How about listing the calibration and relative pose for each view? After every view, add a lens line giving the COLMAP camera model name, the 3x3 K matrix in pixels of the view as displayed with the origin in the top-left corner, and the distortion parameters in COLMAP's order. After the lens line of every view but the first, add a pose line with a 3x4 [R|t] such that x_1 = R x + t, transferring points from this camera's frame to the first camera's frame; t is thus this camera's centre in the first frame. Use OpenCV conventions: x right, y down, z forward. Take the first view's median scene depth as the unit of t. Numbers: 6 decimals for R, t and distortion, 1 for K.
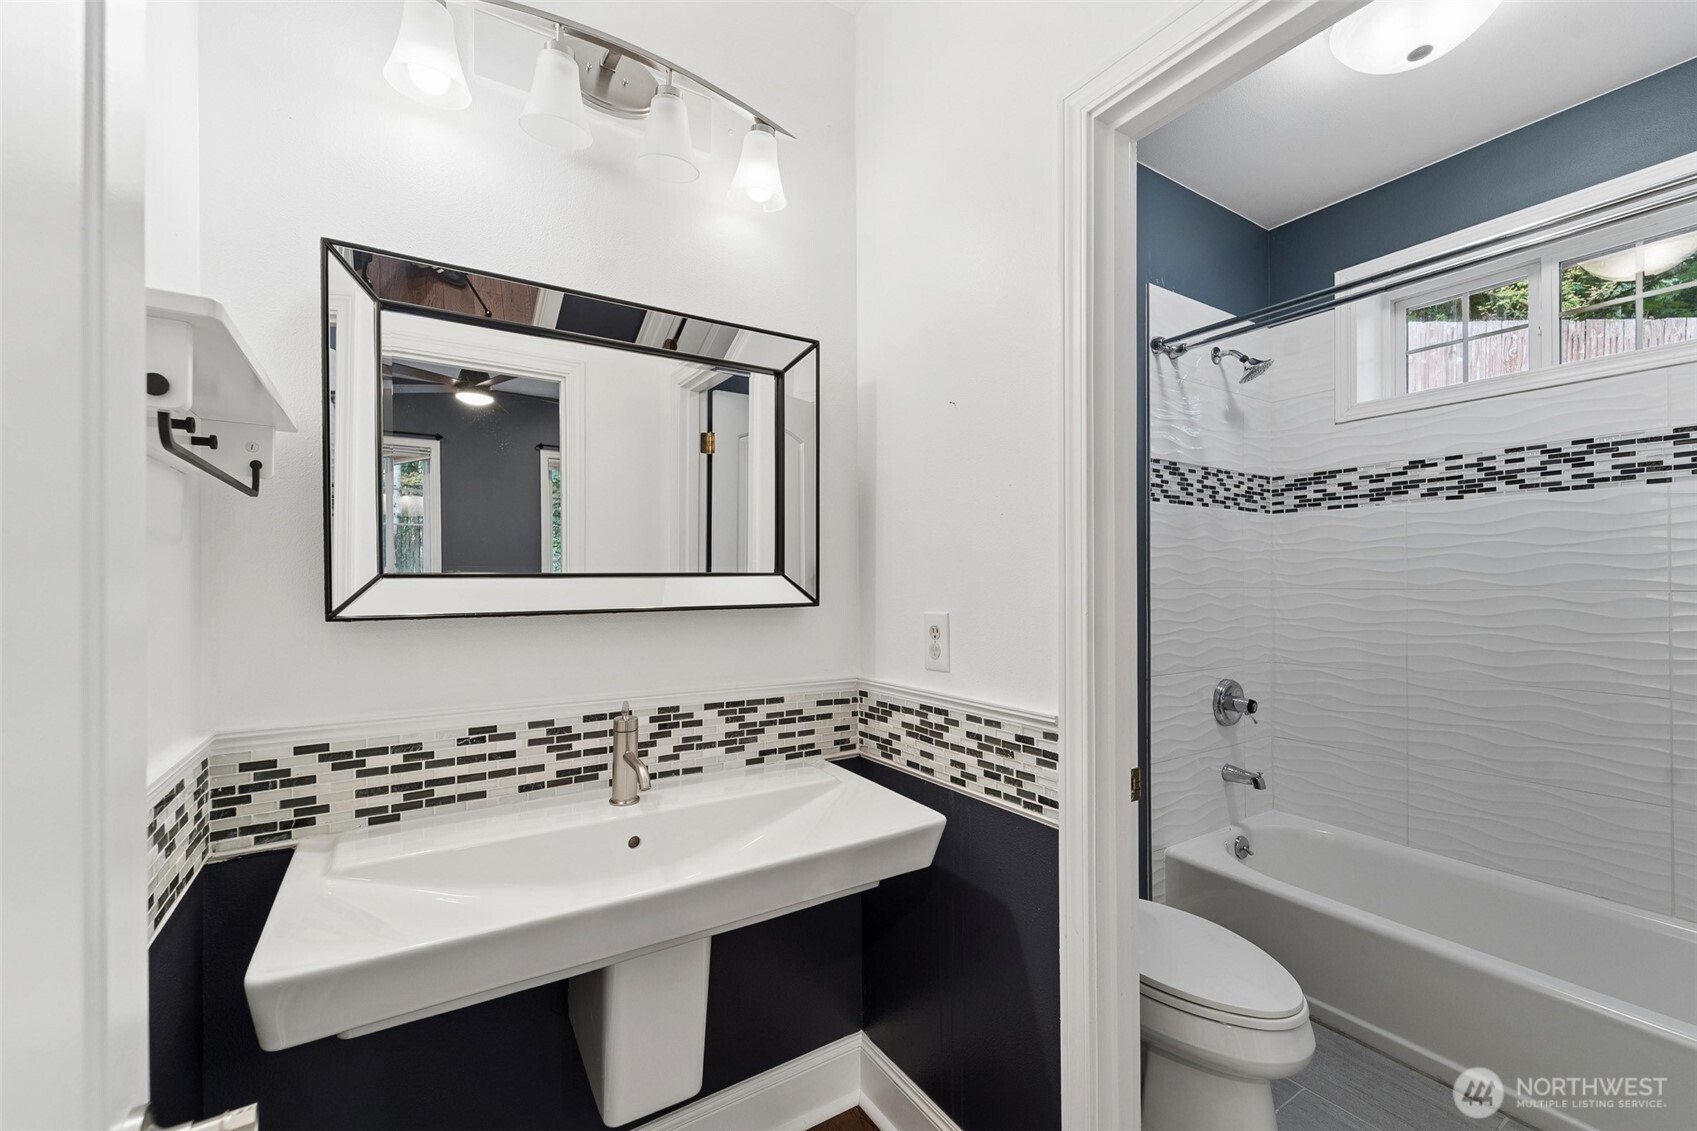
lens RADIAL K [[700.7, 0, 847.6], [0, 700.7, 574.4], [0, 0, 1]] dist [0.008349, -0.000899]
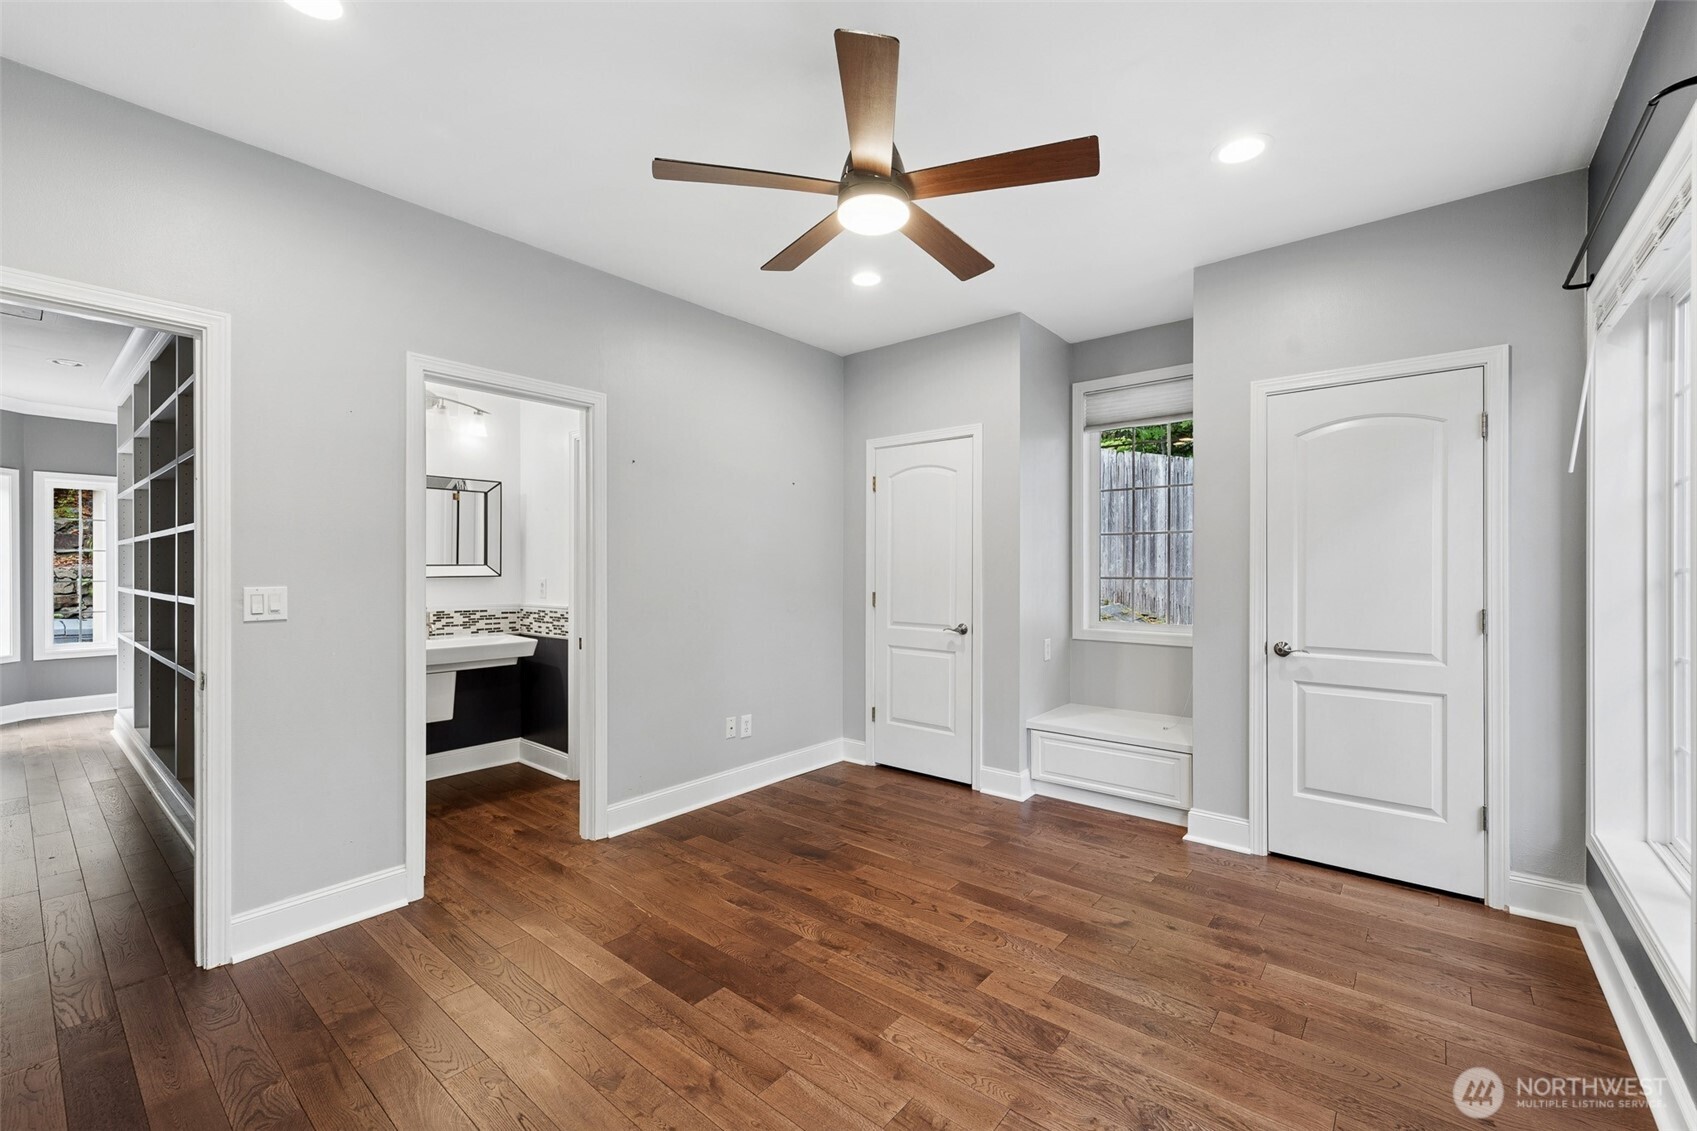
lens RADIAL K [[700.7, 0, 845.3], [0, 700.7, 559.6], [0, 0, 1]] dist [0.008349, -0.000899]
pose [[0.957026, 0.007101, 0.289916, 0.472026], [-0.005417, 0.999963, -0.006611, -0.011229], [-0.289952, 0.004756, 0.957029, -2.126832]]
